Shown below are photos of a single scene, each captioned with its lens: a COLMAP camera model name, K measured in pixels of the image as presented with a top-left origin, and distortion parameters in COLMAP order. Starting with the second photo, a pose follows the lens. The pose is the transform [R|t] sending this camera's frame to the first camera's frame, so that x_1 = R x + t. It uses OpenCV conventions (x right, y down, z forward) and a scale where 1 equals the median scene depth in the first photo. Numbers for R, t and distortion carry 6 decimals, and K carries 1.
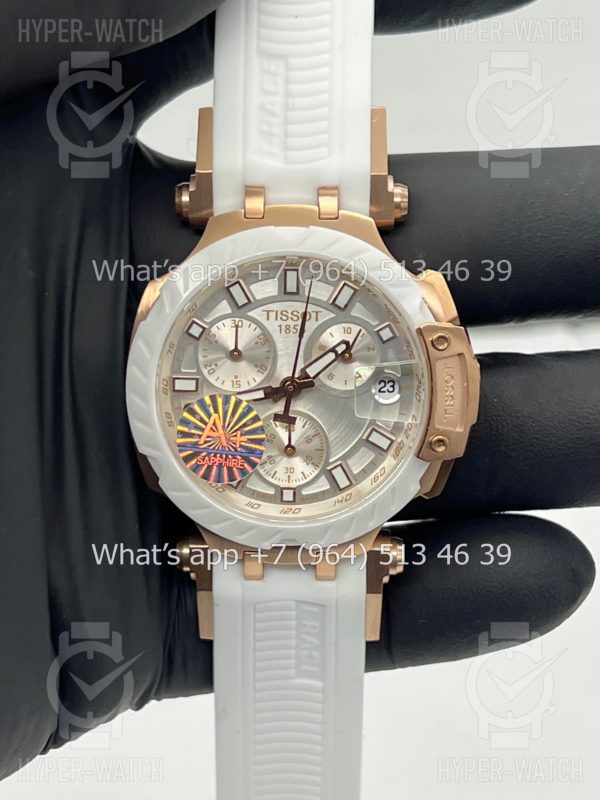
lens RADIAL K [[1848.0, 0, 300.0], [0, 1848.0, 400.0], [0, 0, 1]] dist [0.242998, -0.272824]
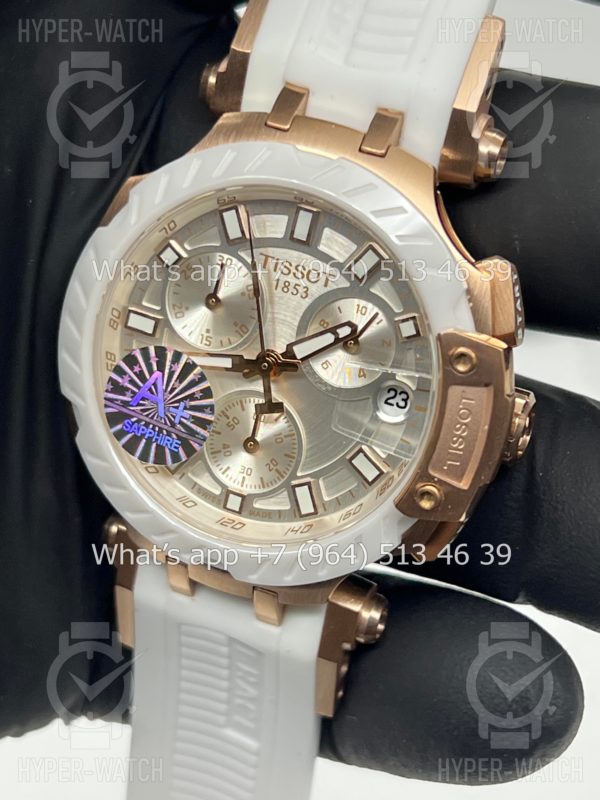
lens RADIAL K [[1848.0, 0, 300.0], [0, 1848.0, 400.0], [0, 0, 1]] dist [0.242998, -0.272824]
pose [[0.925379, 0.275278, -0.260567, 0.202675], [-0.255915, 0.960845, 0.106231, -0.074734], [0.279608, -0.031621, 0.959593, 0.294575]]
